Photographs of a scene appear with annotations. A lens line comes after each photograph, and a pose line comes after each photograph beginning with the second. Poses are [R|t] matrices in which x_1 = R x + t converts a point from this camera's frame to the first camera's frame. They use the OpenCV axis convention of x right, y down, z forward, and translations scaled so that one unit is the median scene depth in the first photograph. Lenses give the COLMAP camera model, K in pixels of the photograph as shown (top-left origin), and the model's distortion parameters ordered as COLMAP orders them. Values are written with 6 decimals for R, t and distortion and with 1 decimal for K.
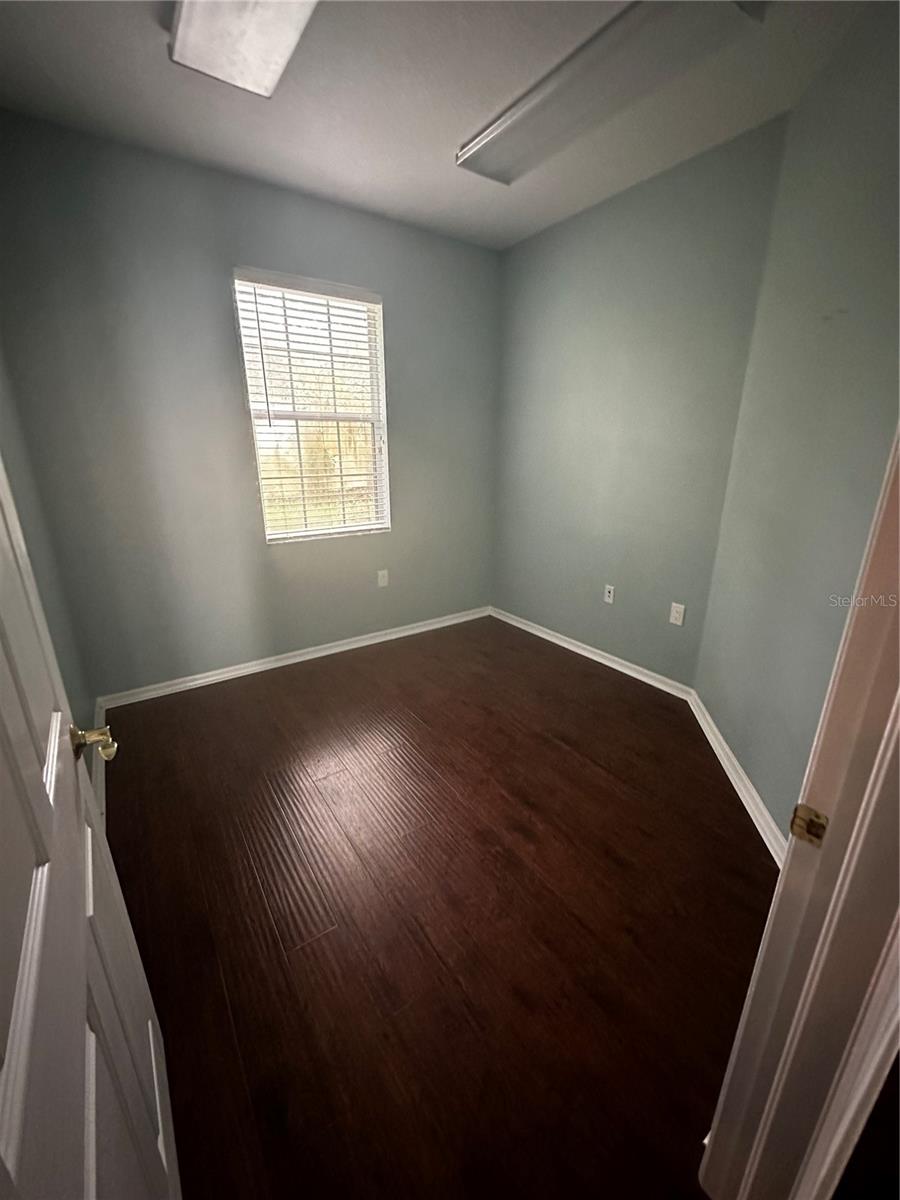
lens RADIAL K [[481.3, 0, 446.2], [0, 481.3, 596.4], [0, 0, 1]] dist [0.001649, 0.000184]
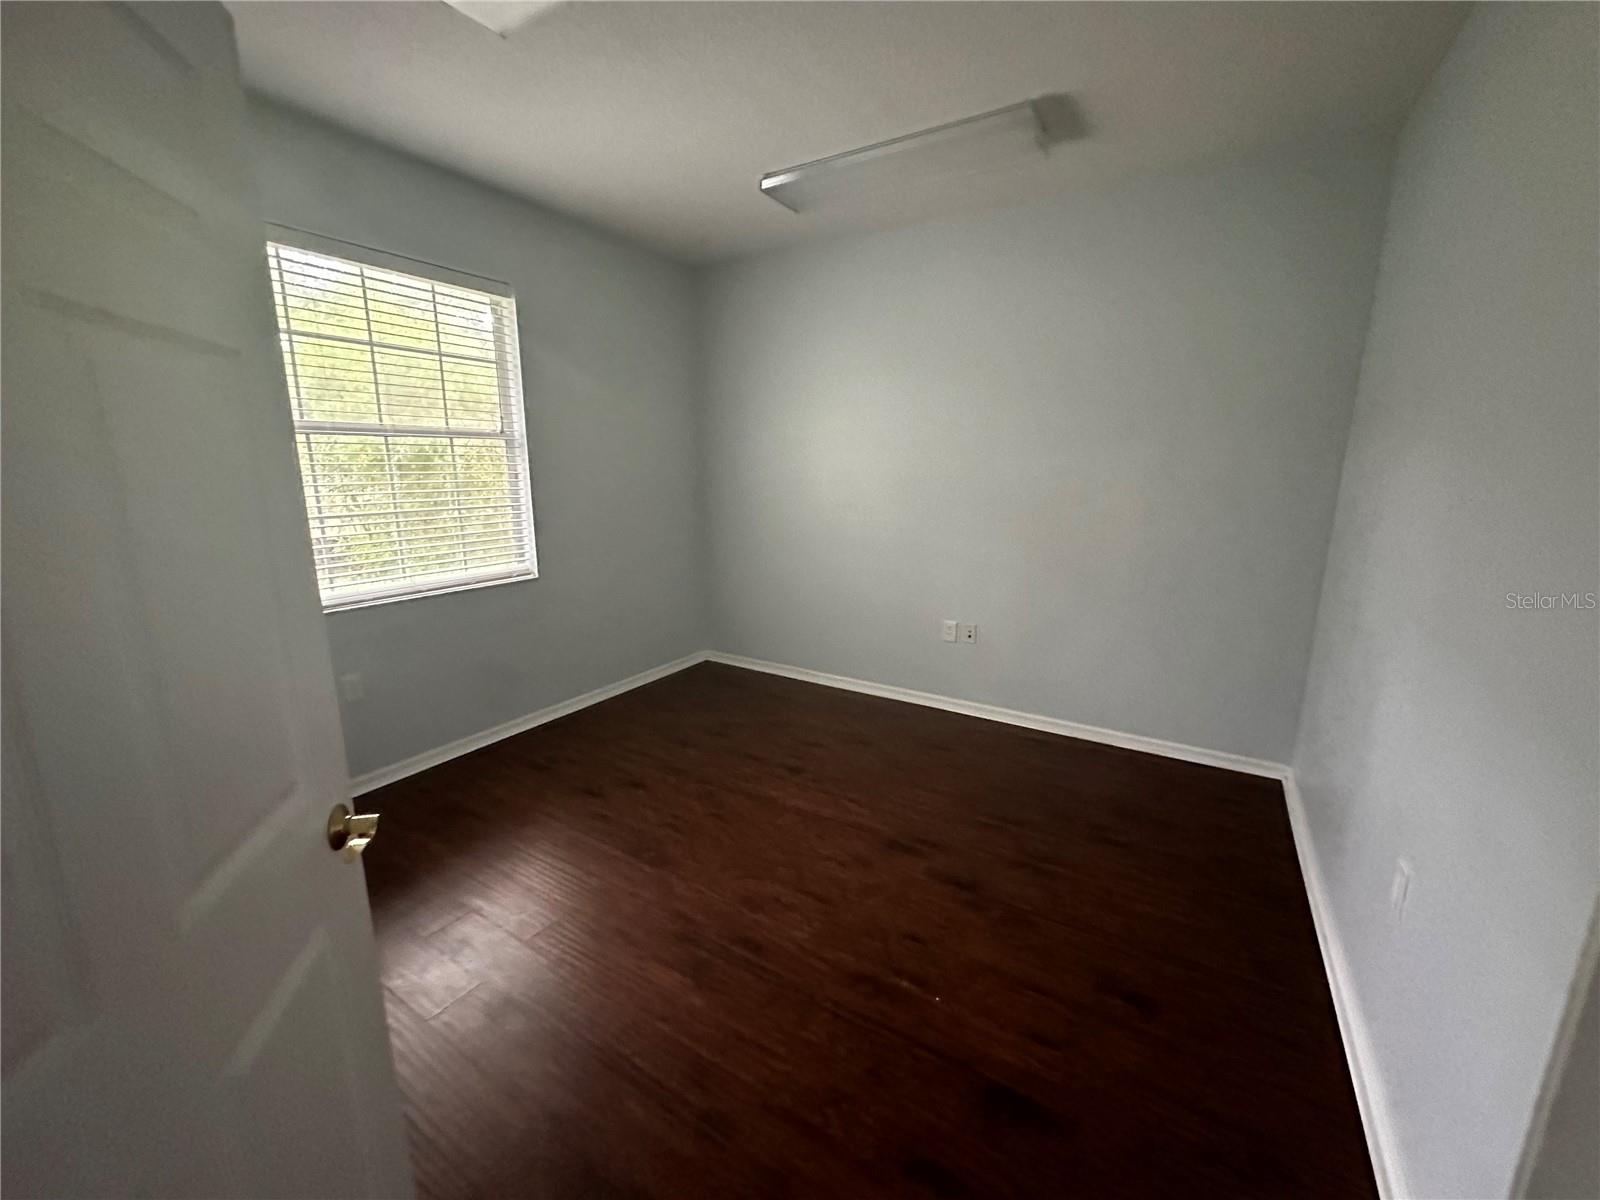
lens RADIAL K [[641.8, 0, 800.0], [0, 641.8, 600.0], [0, 0, 1]] dist [0.001649, 0.000184]
pose [[0.916412, -0.083518, 0.391426, -0.137632], [0.123333, 0.989322, -0.077661, 0.029667], [-0.380760, 0.119445, 0.916927, -0.091782]]
